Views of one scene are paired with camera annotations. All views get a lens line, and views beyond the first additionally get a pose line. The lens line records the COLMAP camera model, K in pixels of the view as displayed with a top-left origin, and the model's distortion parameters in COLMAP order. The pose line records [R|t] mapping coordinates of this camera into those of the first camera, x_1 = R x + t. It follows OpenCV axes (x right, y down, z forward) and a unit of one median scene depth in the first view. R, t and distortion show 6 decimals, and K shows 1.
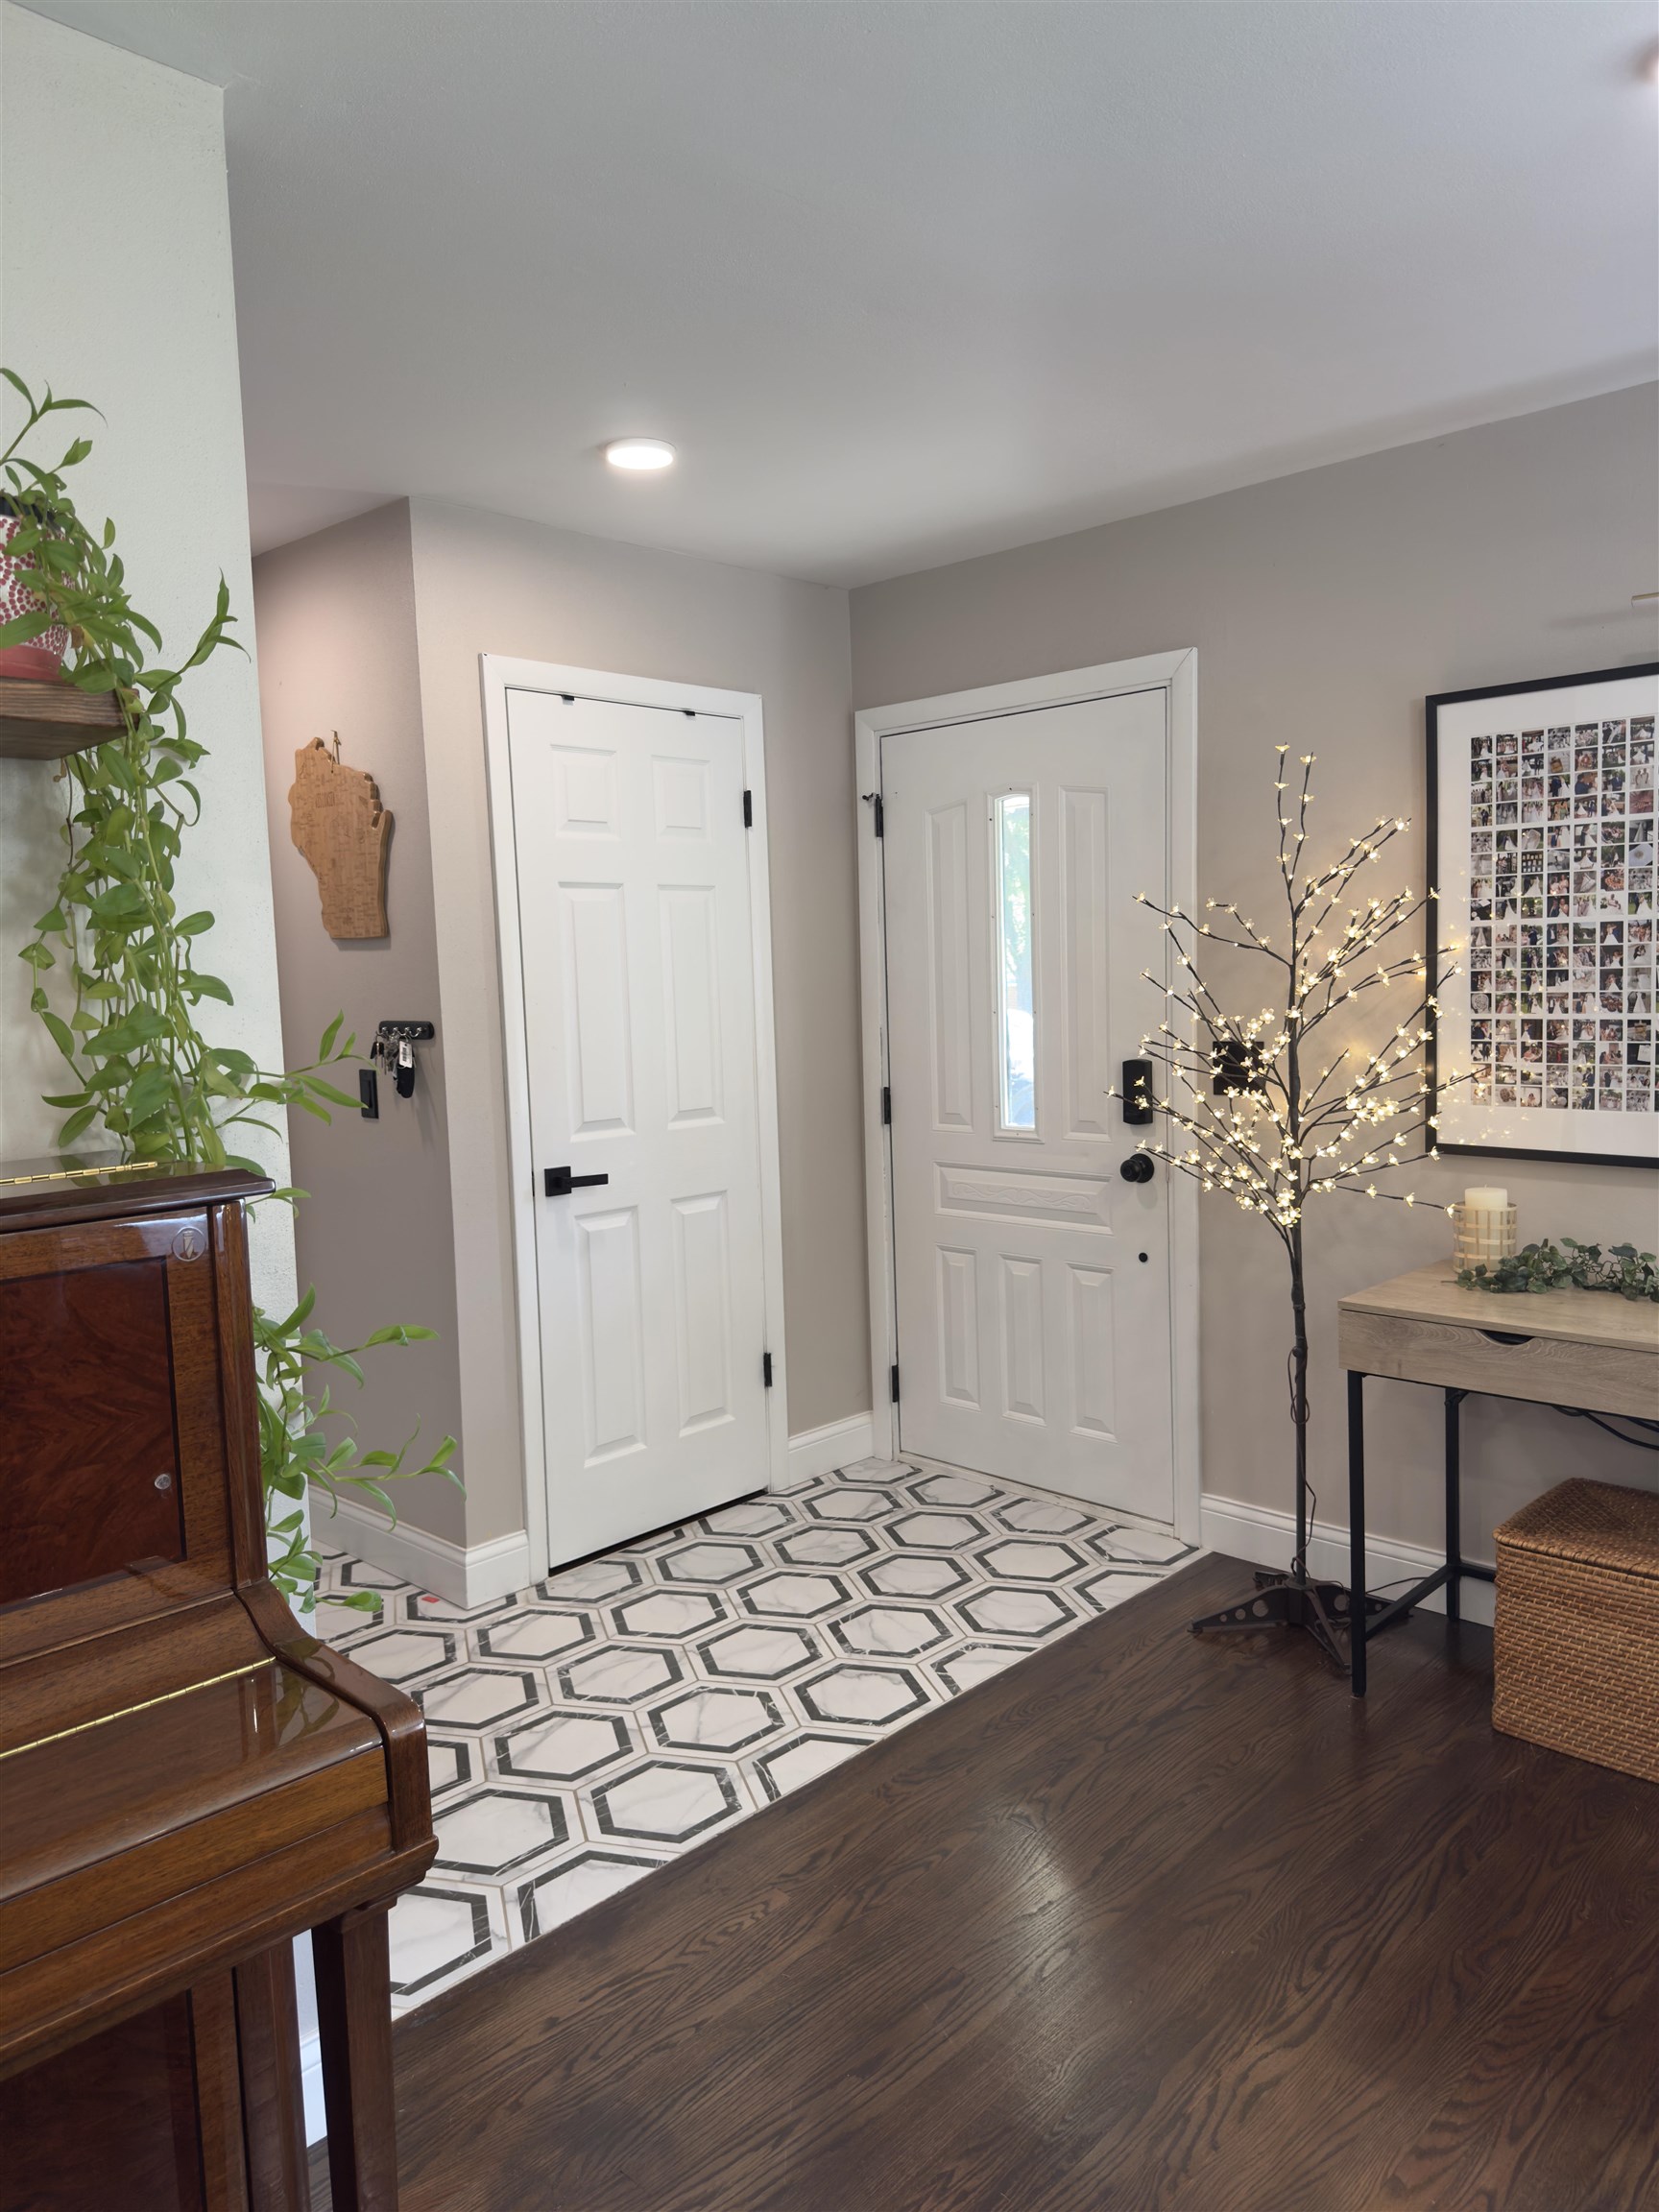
lens RADIAL K [[1563.5, 0, 824.6], [0, 1563.5, 1116.5], [0, 0, 1]] dist [0.001746, 0.000685]
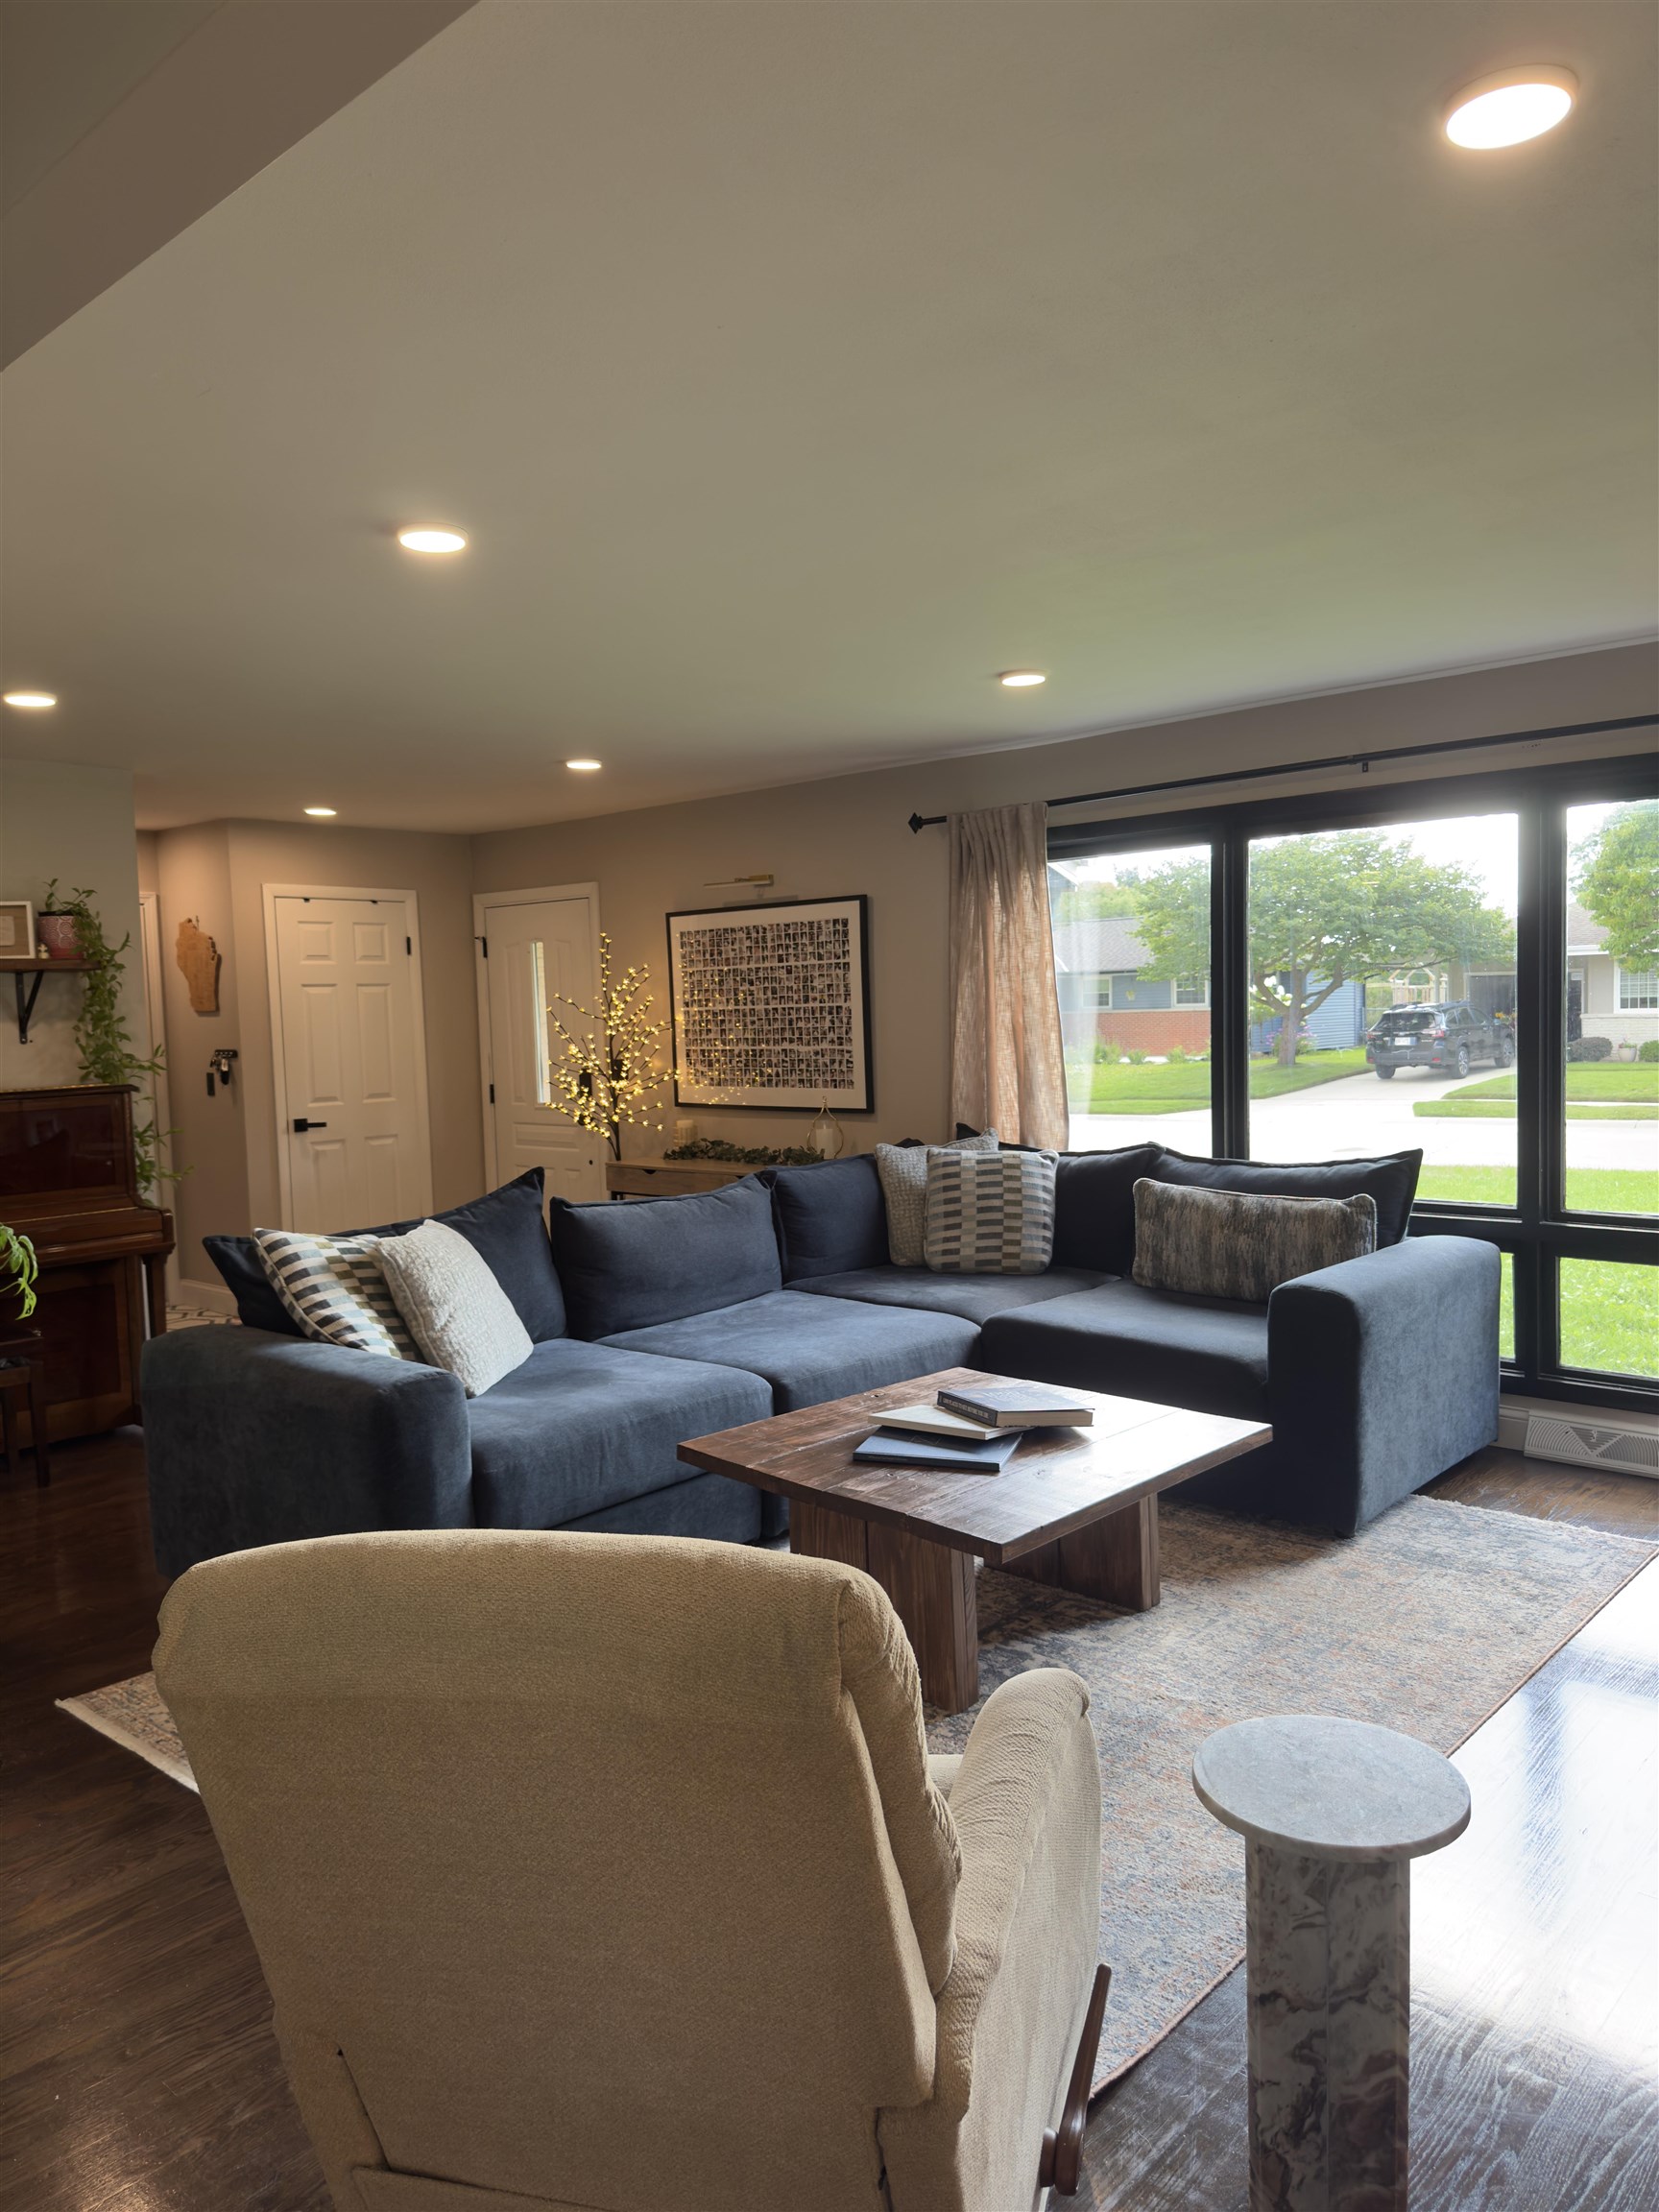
lens RADIAL K [[1544.0, 0, 839.5], [0, 1544.0, 1109.2], [0, 0, 1]] dist [0.158010, -0.303485]
pose [[0.999311, -0.001796, 0.037061, 0.563571], [0.002893, 0.999559, -0.029559, 0.098873], [-0.036991, 0.029646, 0.998876, -1.350315]]
